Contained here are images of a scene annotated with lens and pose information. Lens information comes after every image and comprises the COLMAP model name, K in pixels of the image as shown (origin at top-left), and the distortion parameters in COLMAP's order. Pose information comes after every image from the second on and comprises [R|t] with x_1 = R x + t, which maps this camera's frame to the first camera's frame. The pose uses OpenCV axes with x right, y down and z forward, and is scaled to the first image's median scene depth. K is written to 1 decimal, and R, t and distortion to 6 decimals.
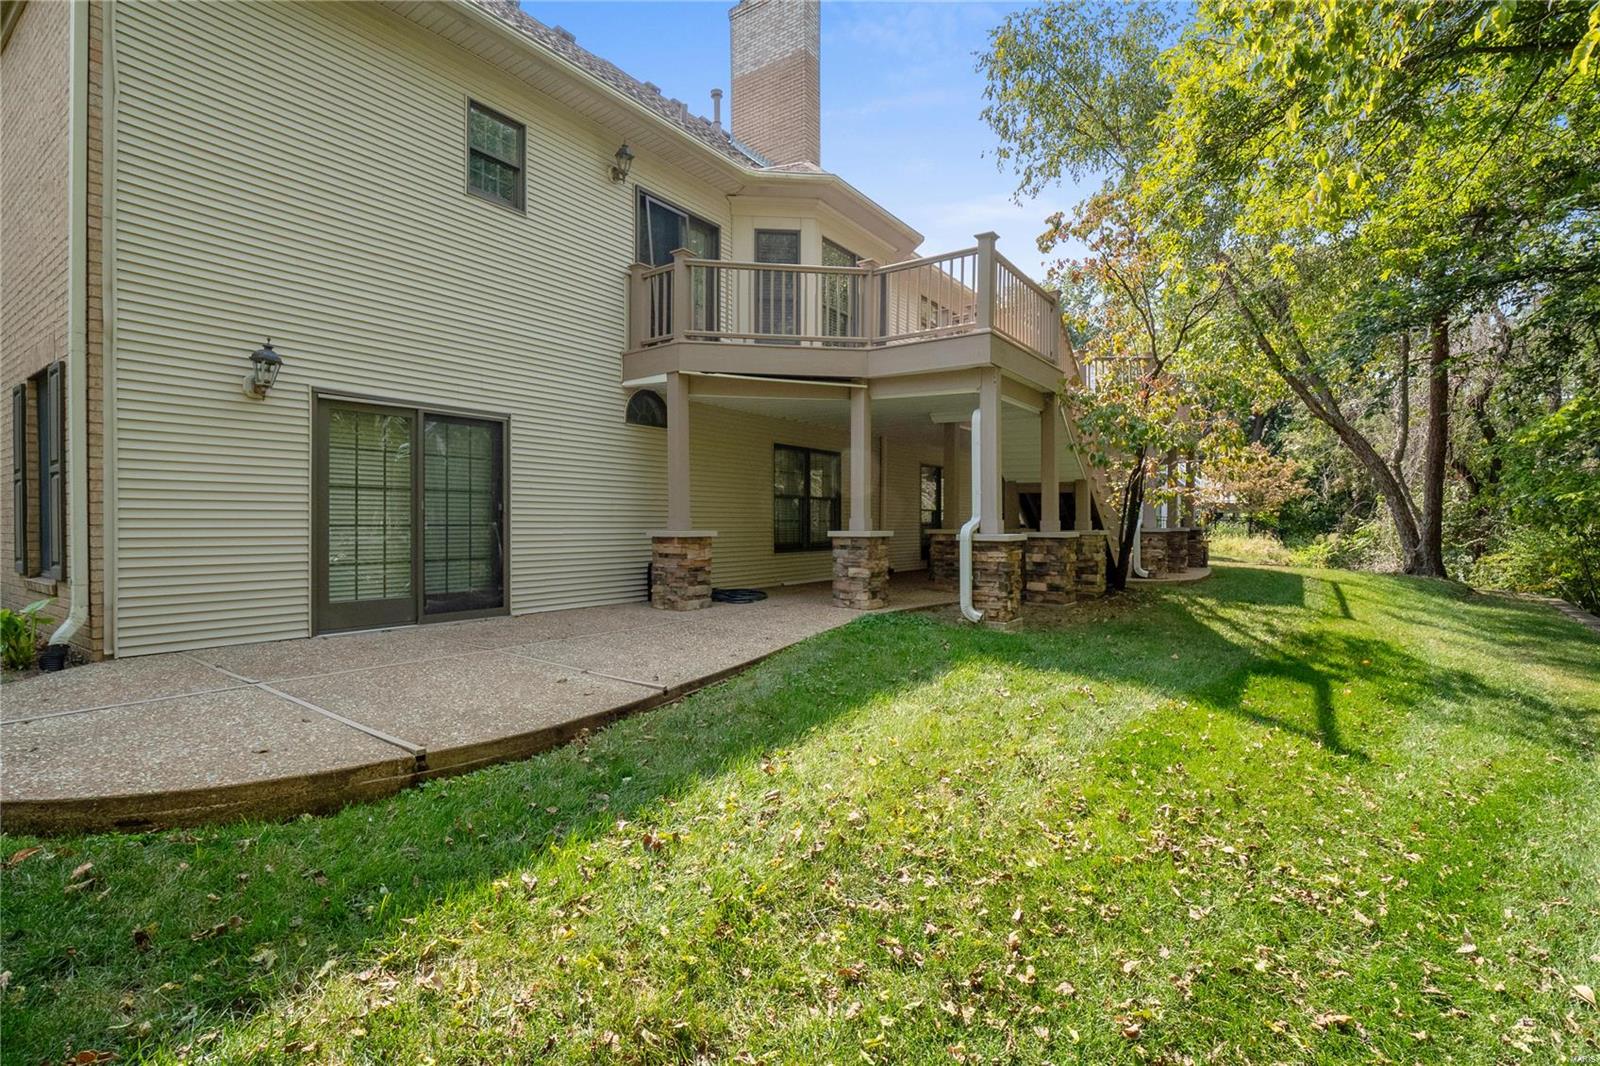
lens RADIAL K [[751.0, 0, 785.2], [0, 751.0, 517.9], [0, 0, 1]] dist [-0.001518, -0.000907]
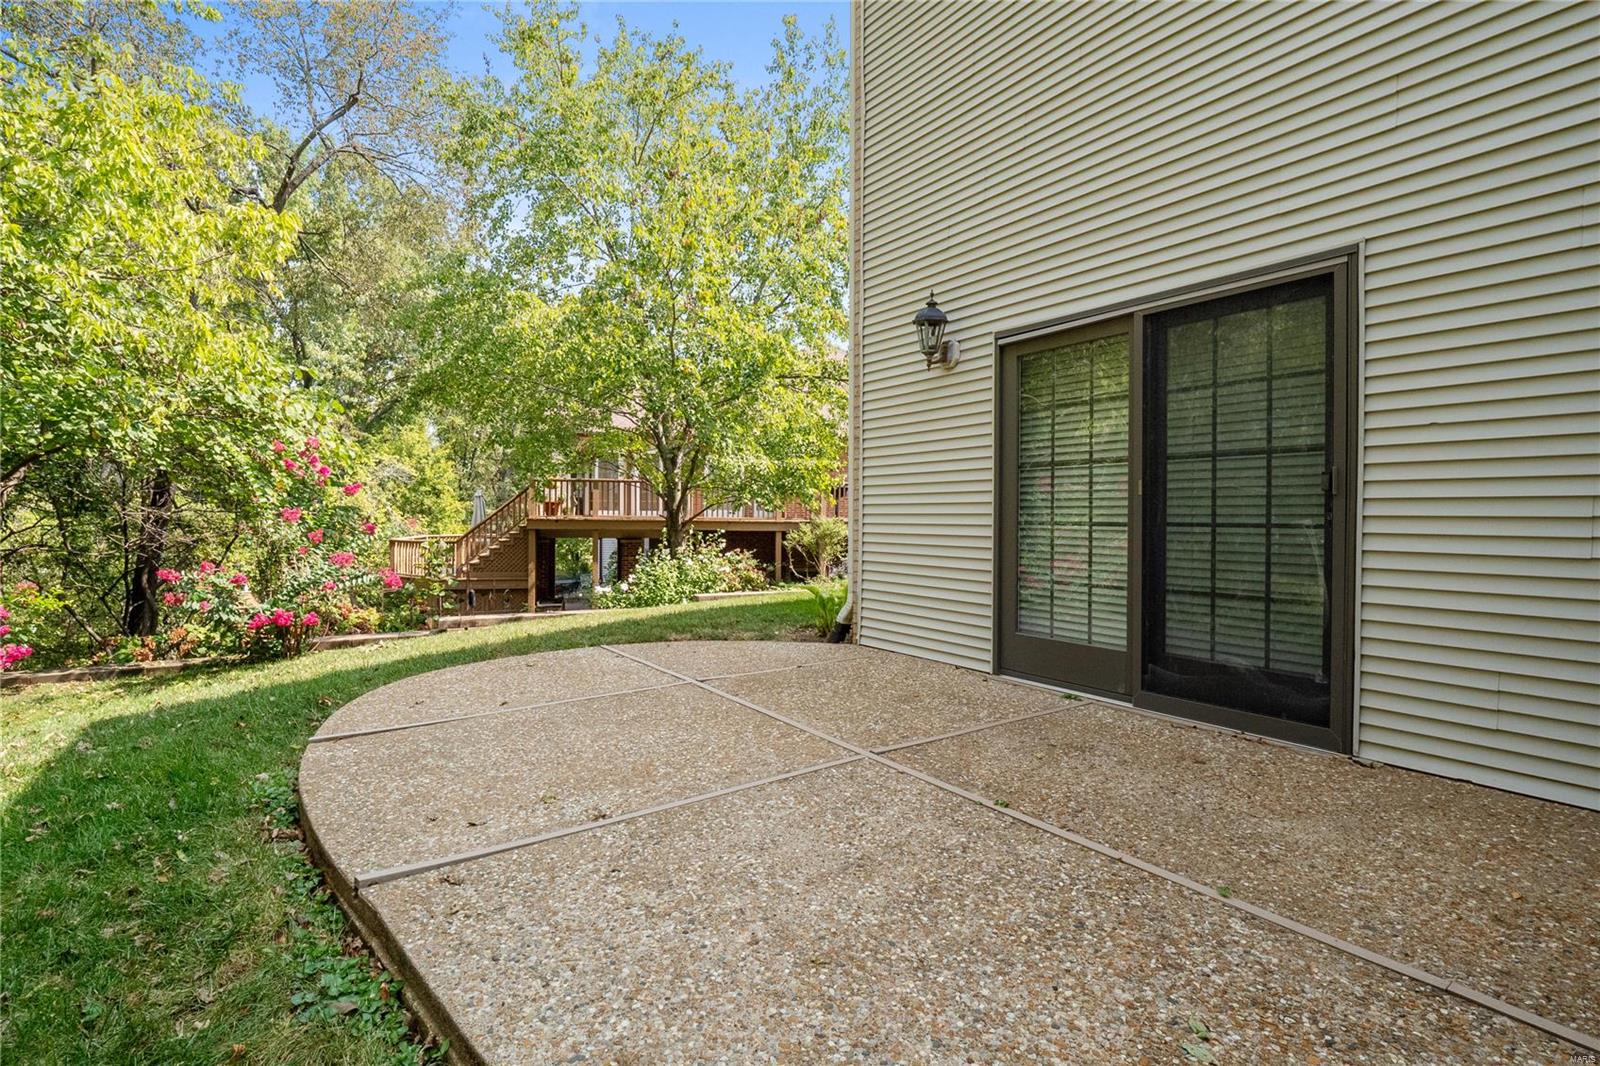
lens RADIAL K [[751.0, 0, 785.2], [0, 751.0, 517.9], [0, 0, 1]] dist [-0.001518, -0.000907]
pose [[-0.332487, 0.000102, -0.943108, 0.122322], [0.002101, 0.999998, -0.000632, 0.005359], [0.943106, -0.002192, -0.332486, 0.998245]]
